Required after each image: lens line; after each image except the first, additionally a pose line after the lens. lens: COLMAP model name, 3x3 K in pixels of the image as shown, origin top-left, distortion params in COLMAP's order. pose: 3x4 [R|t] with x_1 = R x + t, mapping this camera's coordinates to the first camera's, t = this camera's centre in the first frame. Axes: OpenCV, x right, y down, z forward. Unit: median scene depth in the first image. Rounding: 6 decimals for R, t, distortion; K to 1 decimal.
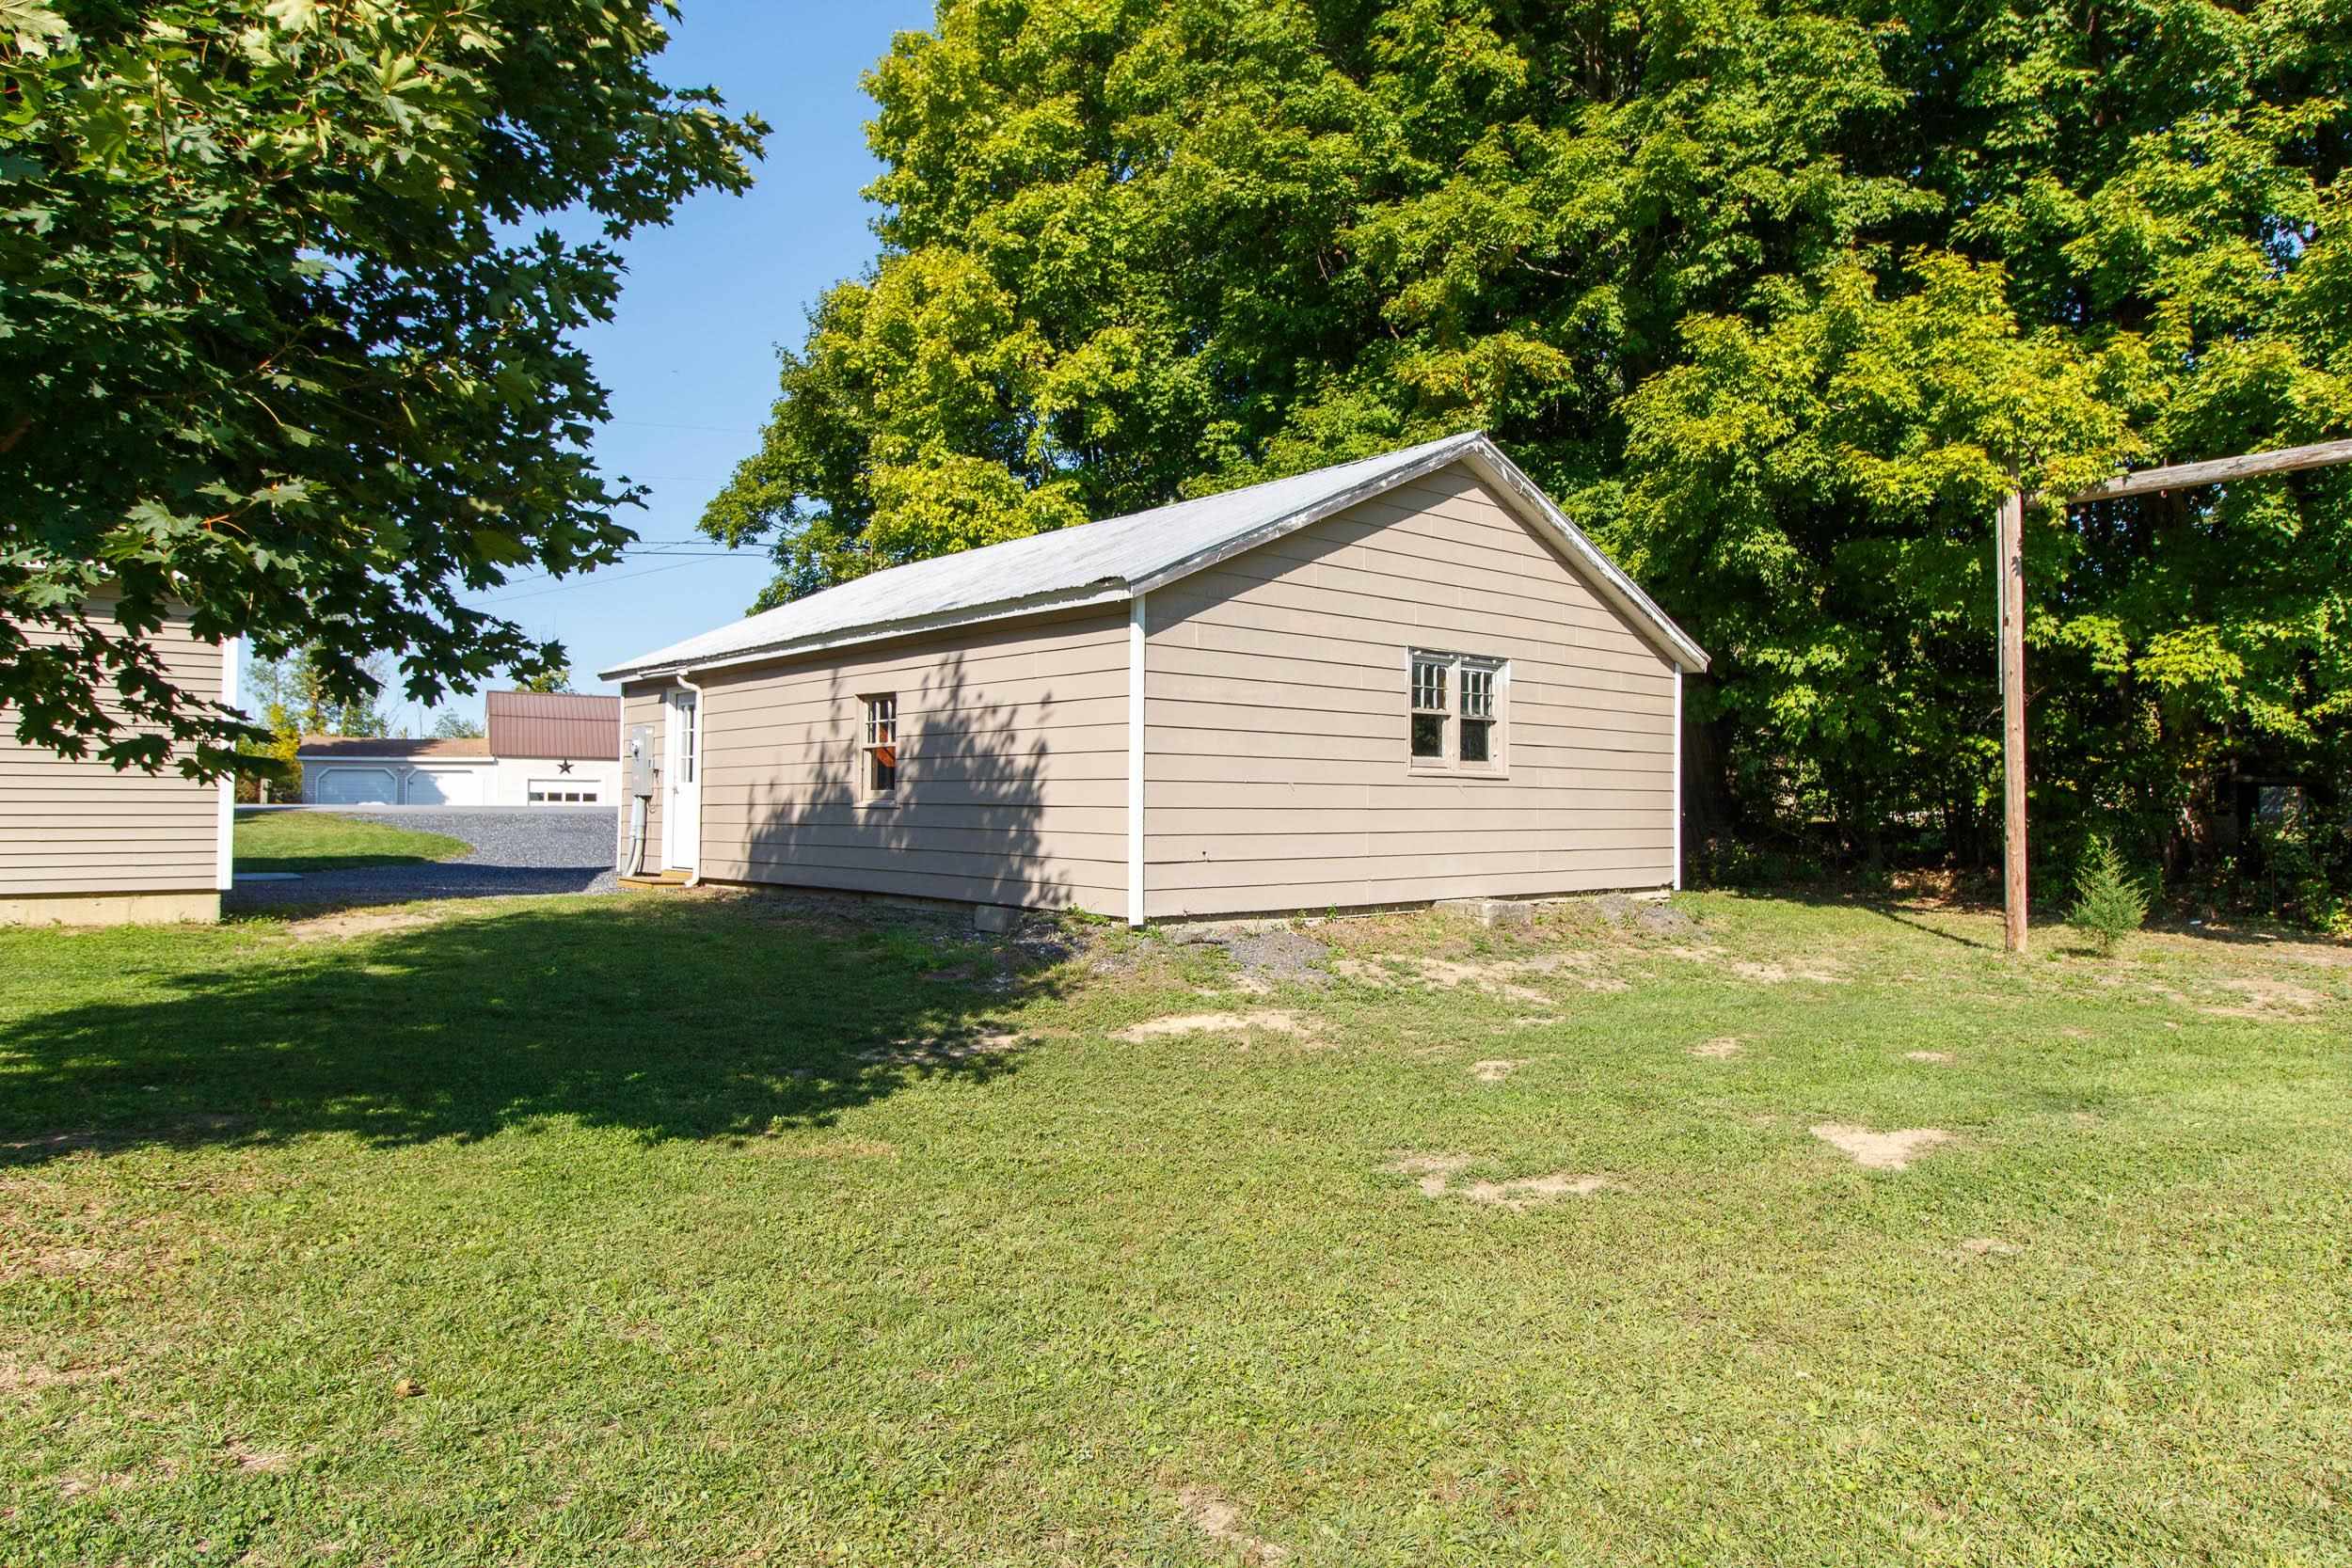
lens RADIAL K [[1412.3, 0, 1176.0], [0, 1412.3, 784.0], [0, 0, 1]] dist [-0.040663, 0.001026]
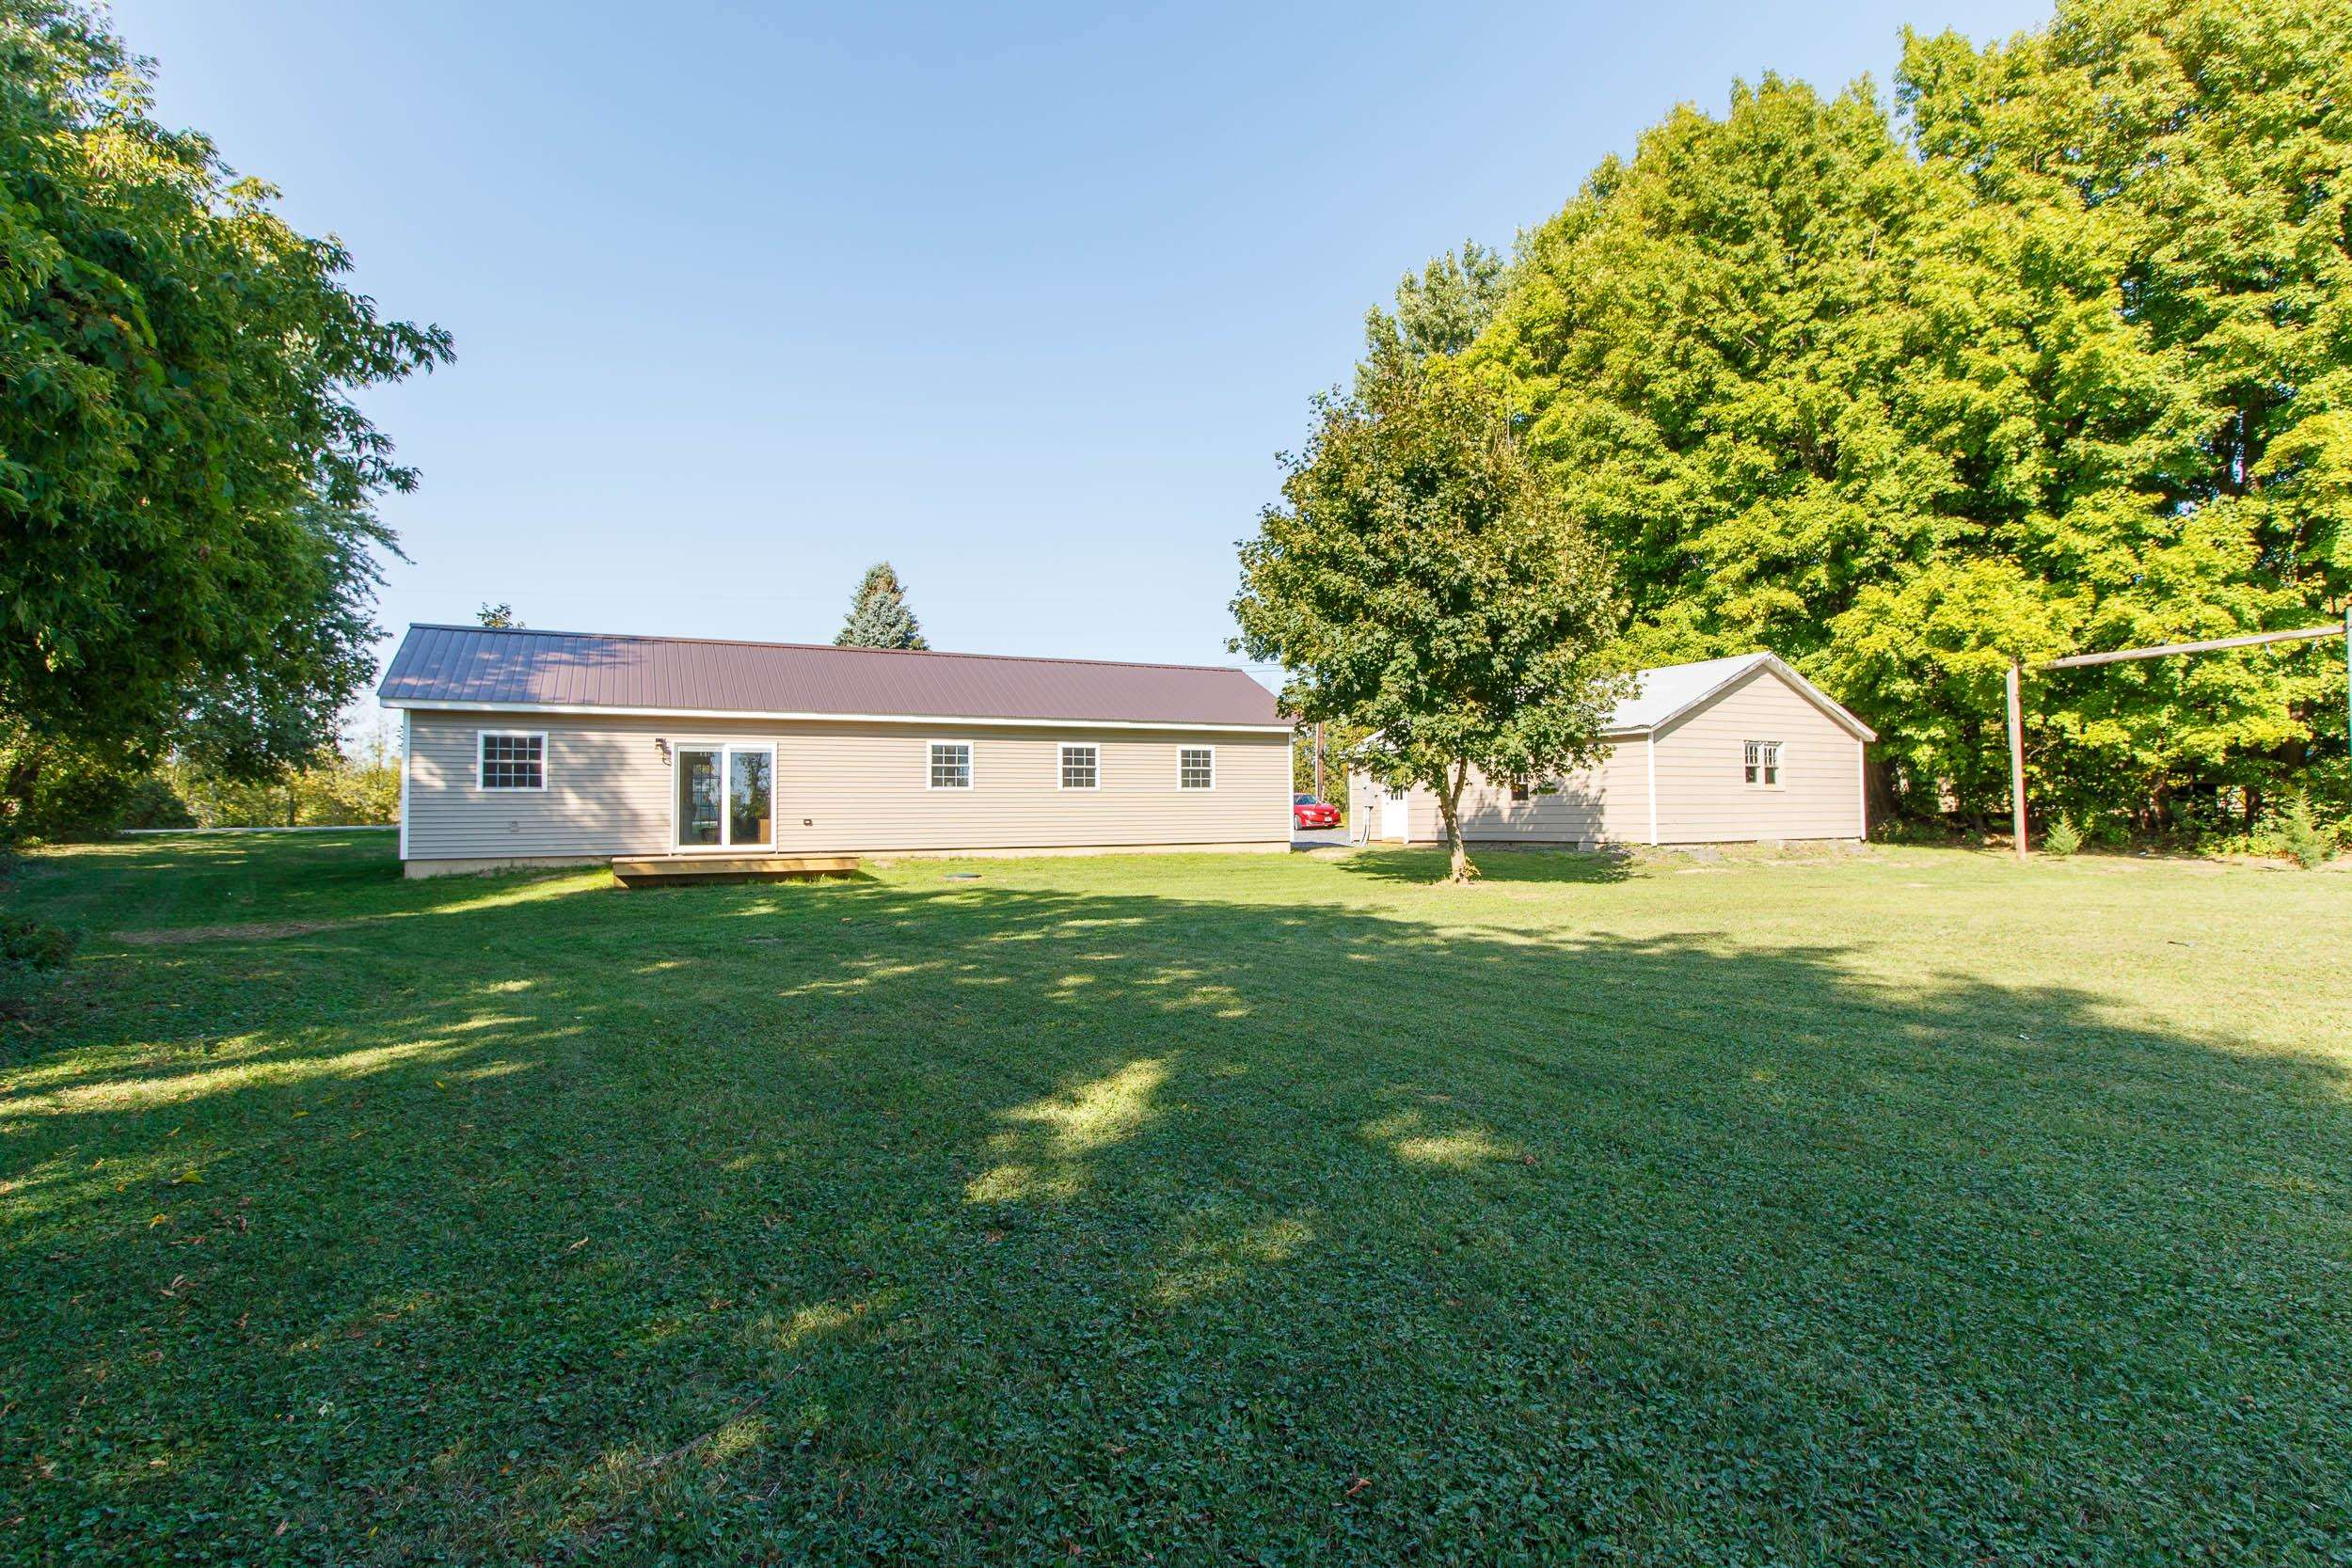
lens RADIAL K [[1201.8, 0, 1176.0], [0, 1201.8, 784.0], [0, 0, 1]] dist [-0.000099, -0.019611]
pose [[0.985264, -0.030741, -0.168253, -0.411401], [0.027339, 0.999373, -0.022497, -0.004033], [0.168839, 0.017566, 0.985487, -1.097605]]
